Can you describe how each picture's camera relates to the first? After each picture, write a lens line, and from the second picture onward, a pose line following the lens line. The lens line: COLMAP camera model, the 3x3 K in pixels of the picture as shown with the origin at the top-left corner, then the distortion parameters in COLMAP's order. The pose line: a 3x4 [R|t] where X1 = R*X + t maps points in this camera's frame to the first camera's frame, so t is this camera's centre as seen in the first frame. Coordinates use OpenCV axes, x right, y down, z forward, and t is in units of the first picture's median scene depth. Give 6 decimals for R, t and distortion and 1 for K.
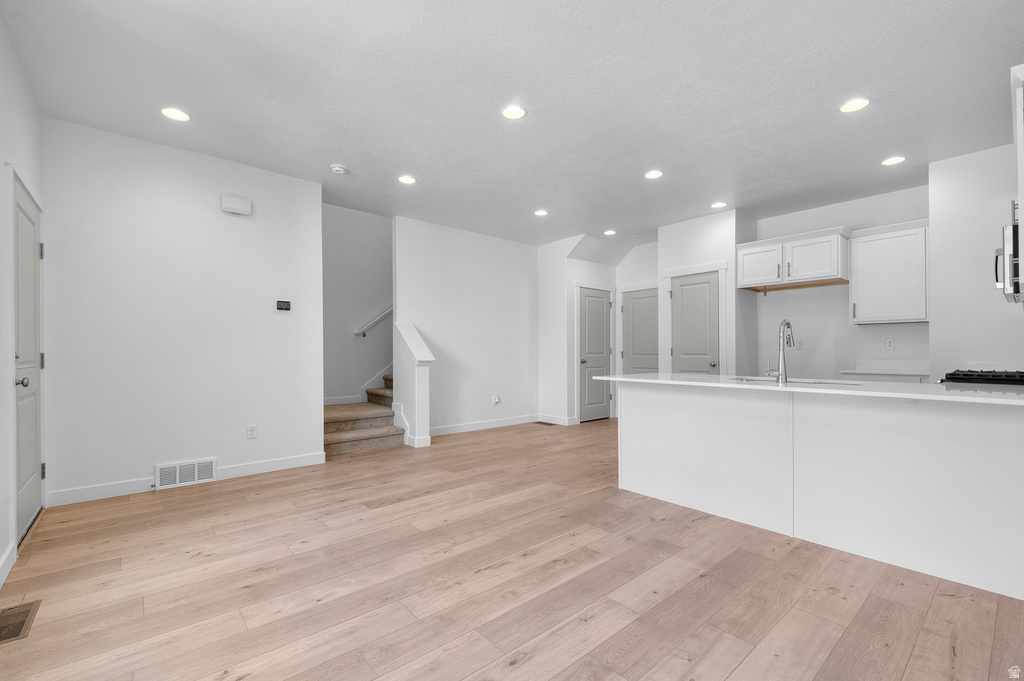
lens RADIAL K [[442.9, 0, 511.0], [0, 442.9, 345.6], [0, 0, 1]] dist [-0.003250, -0.000839]
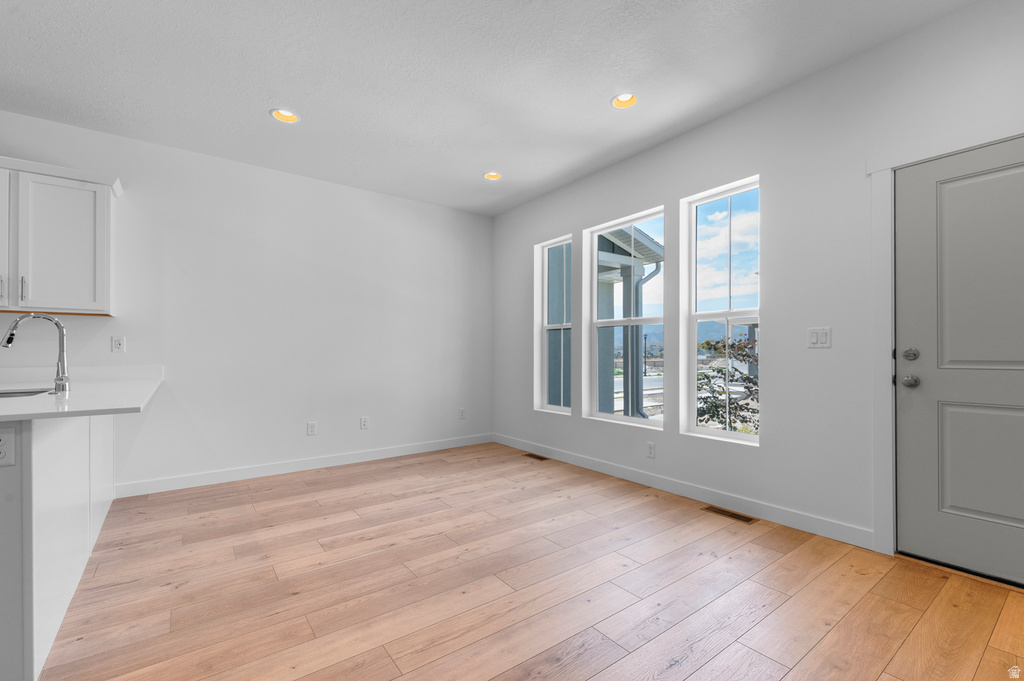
lens RADIAL K [[442.9, 0, 516.2], [0, 442.9, 347.7], [0, 0, 1]] dist [-0.003250, -0.000839]
pose [[-0.998249, 0.004935, 0.058951, -0.302914], [0.003400, 0.999653, -0.026116, 0.028937], [-0.059060, -0.025869, -0.997919, 1.888013]]
